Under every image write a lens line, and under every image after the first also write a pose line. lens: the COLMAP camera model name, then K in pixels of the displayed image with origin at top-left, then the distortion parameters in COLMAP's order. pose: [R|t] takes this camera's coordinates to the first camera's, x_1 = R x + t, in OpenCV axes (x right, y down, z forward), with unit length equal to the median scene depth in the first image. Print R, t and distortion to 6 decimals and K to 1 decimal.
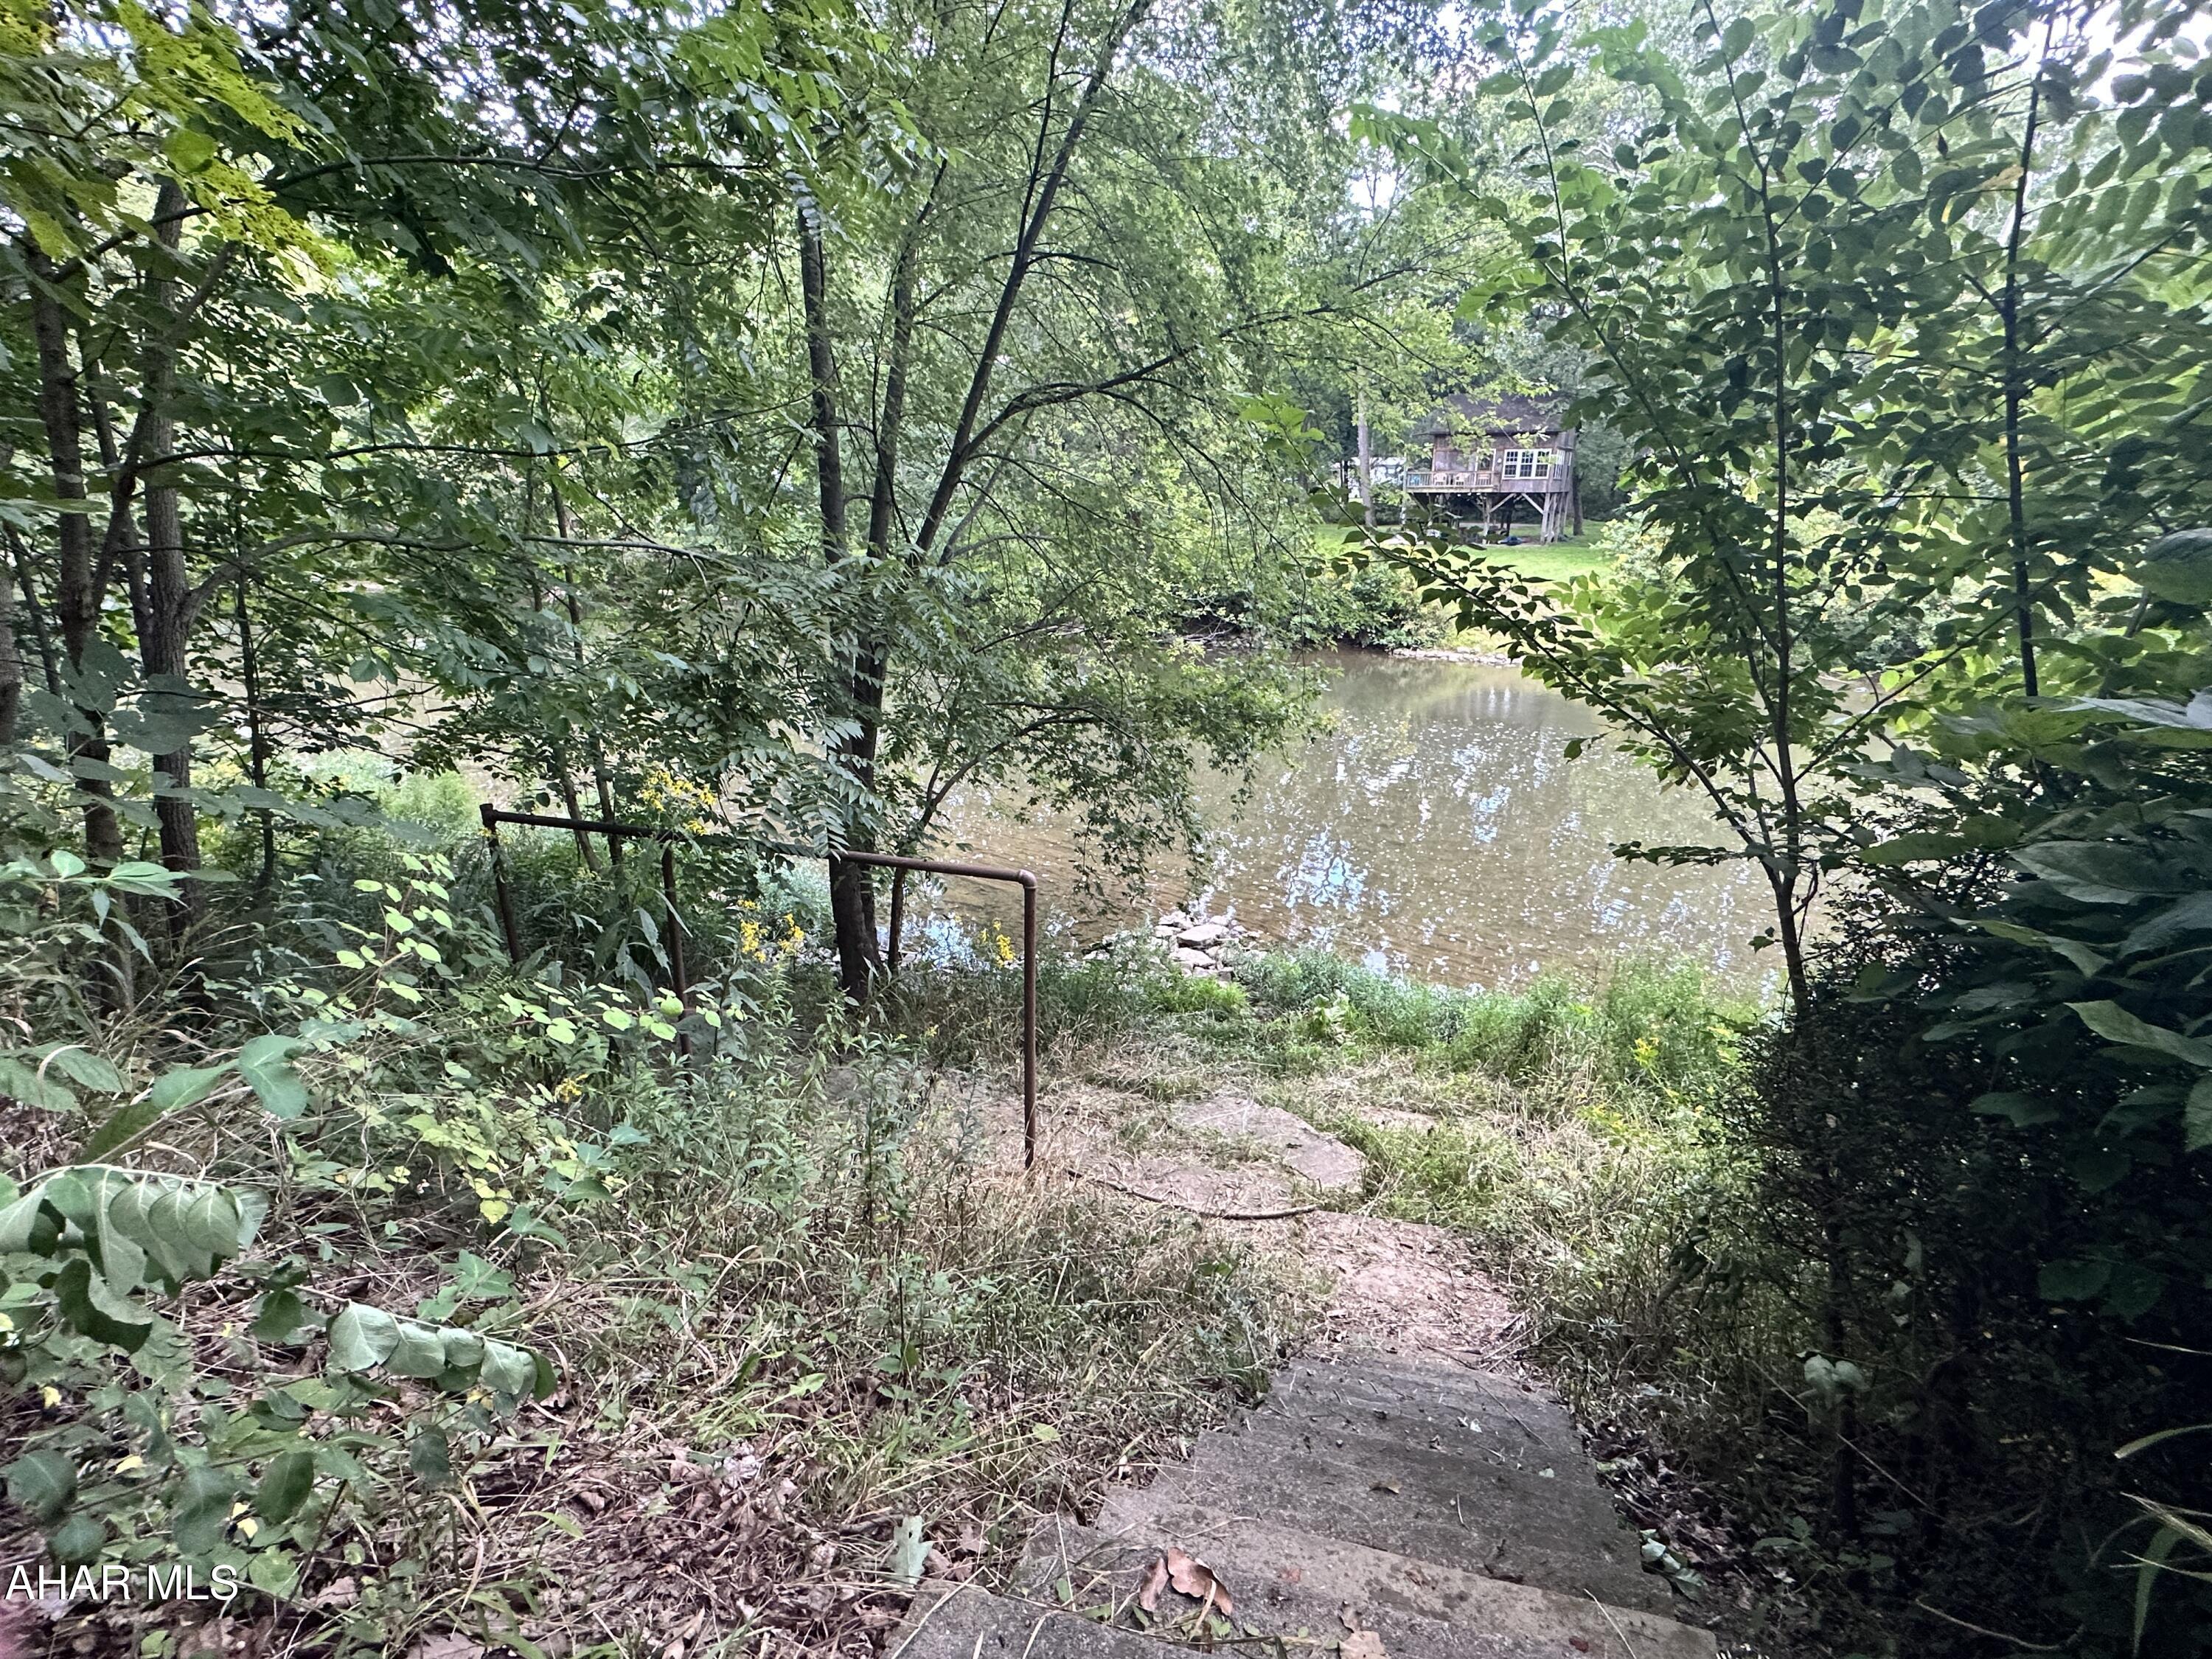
lens RADIAL K [[1054.2, 0, 1106.0], [0, 1054.2, 829.5], [0, 0, 1]] dist [-0.005478, 0.000844]
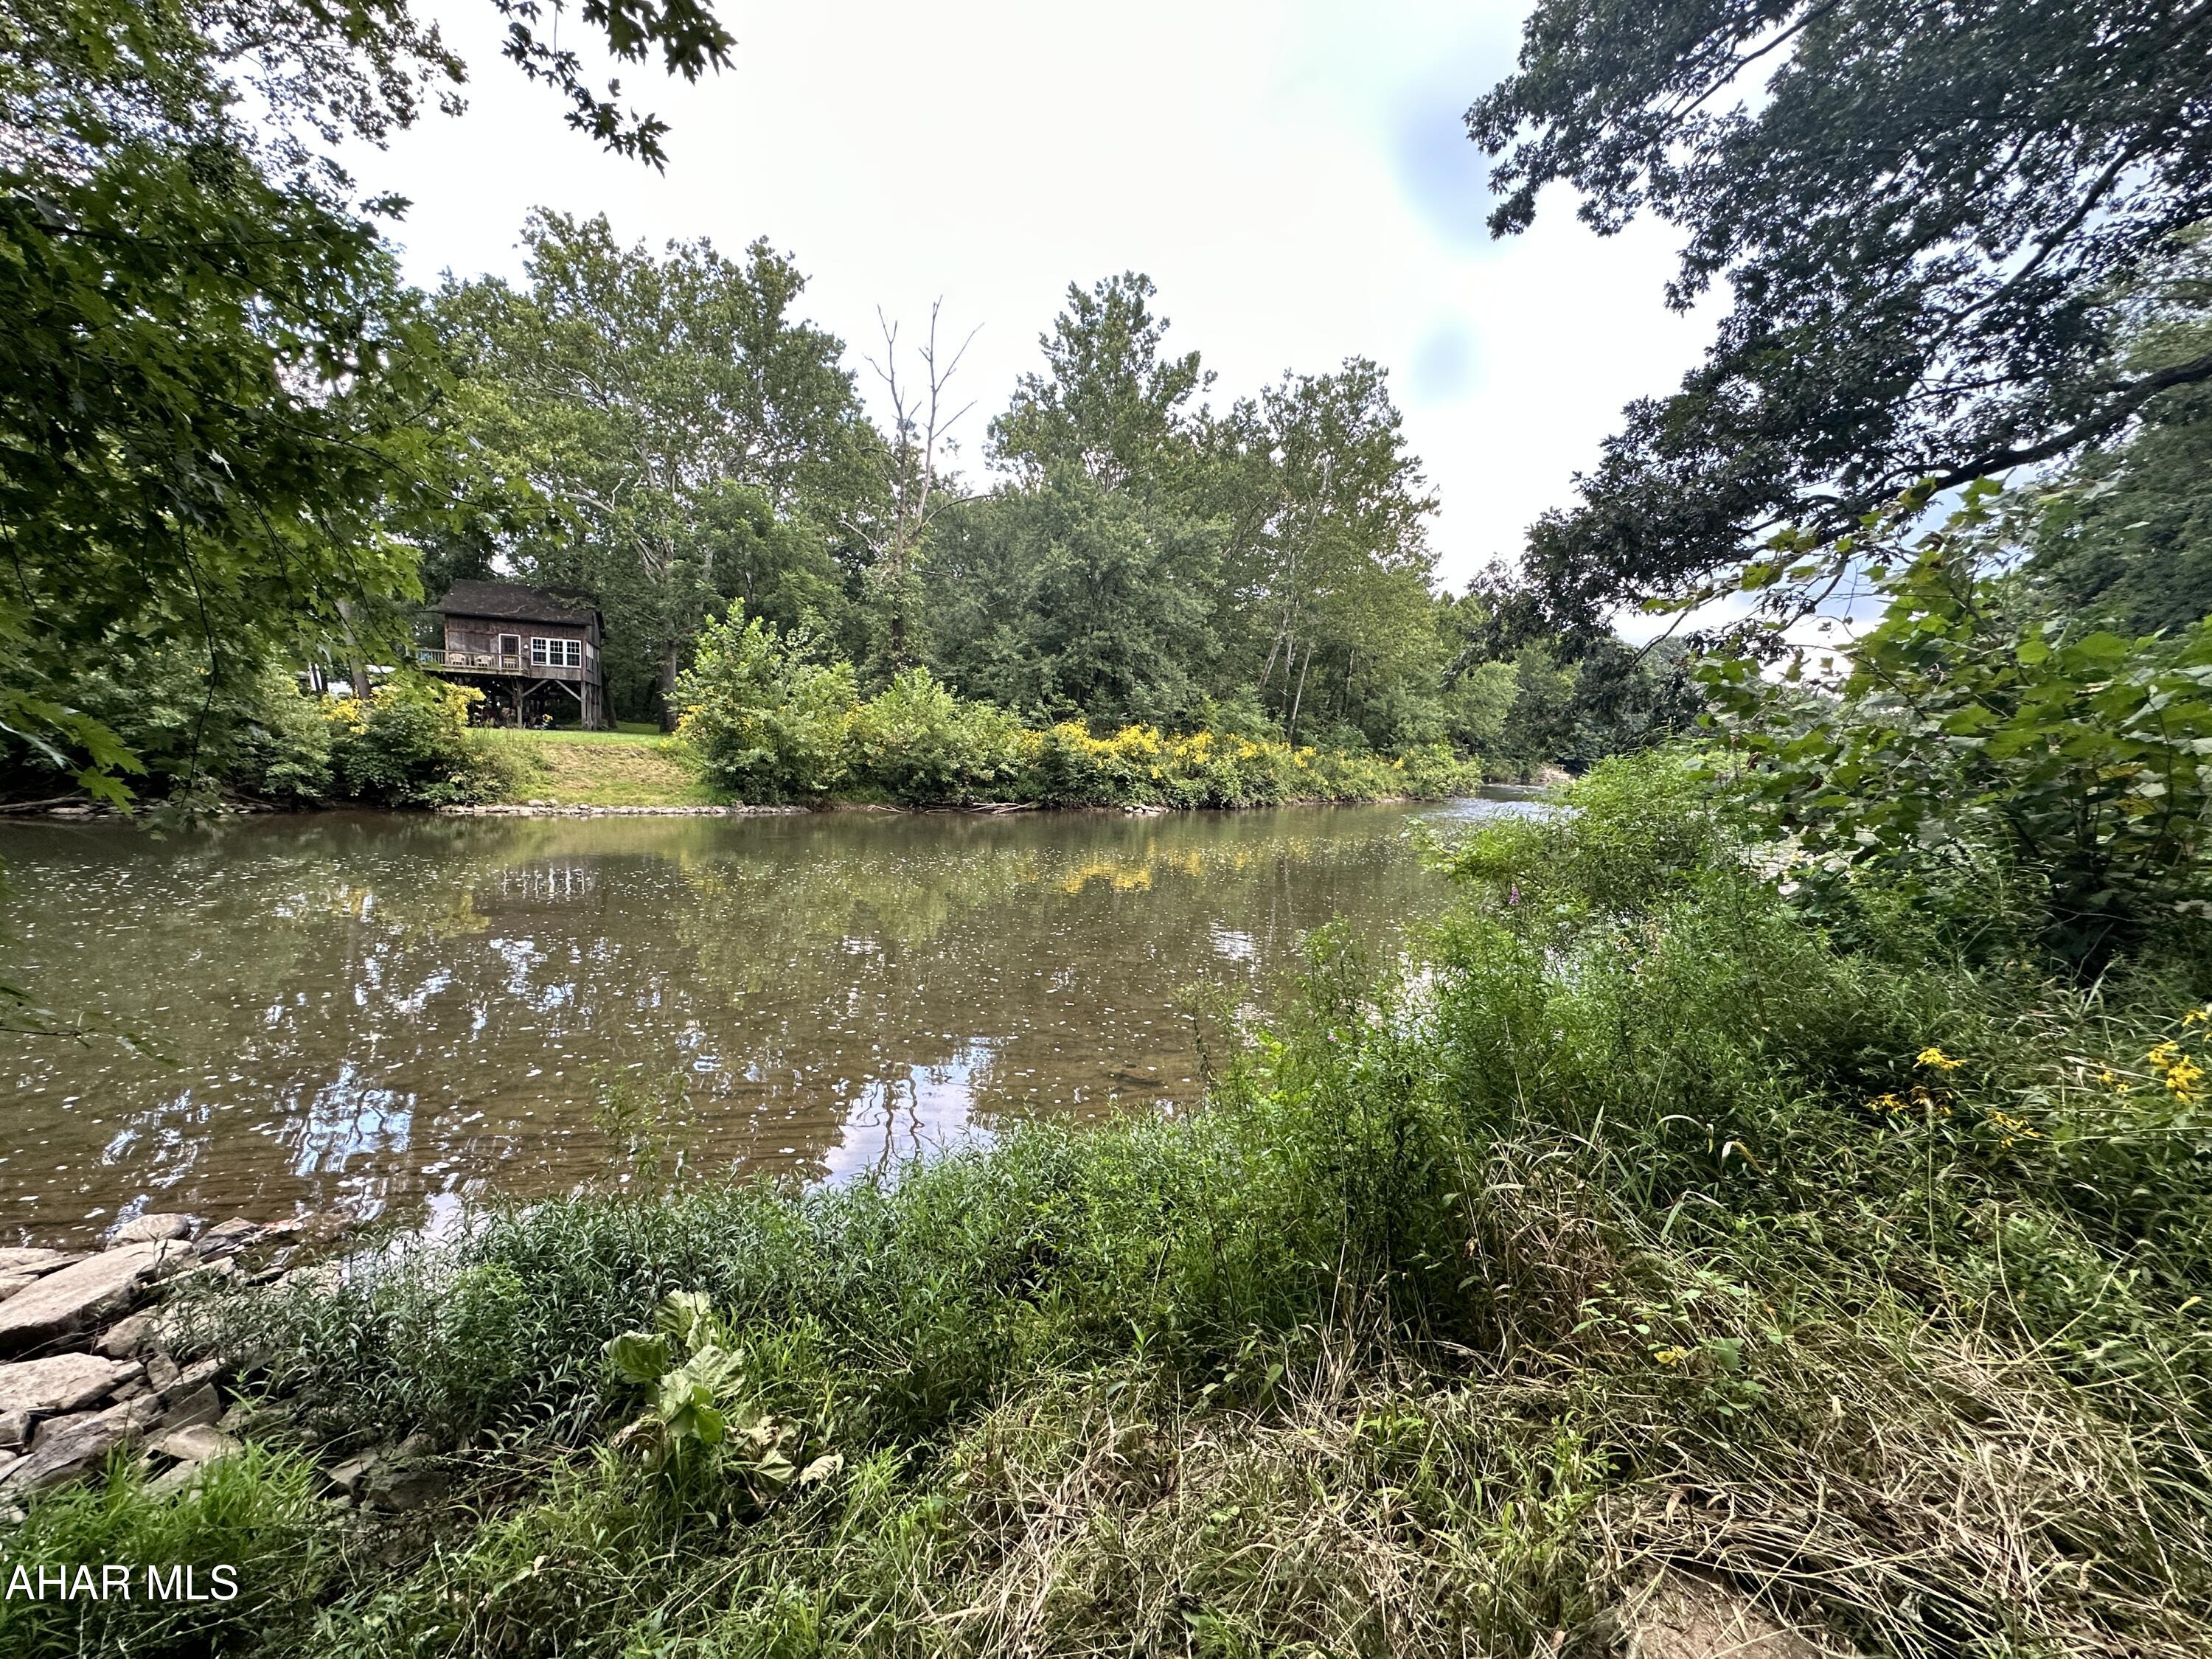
lens RADIAL K [[875.7, 0, 1106.0], [0, 875.7, 829.5], [0, 0, 1]] dist [-0.000105, 0.000670]
pose [[0.584424, -0.048472, 0.810000, 0.014580], [0.211521, 0.972804, -0.094400, 0.012715], [-0.783395, 0.226502, 0.578782, 0.129205]]
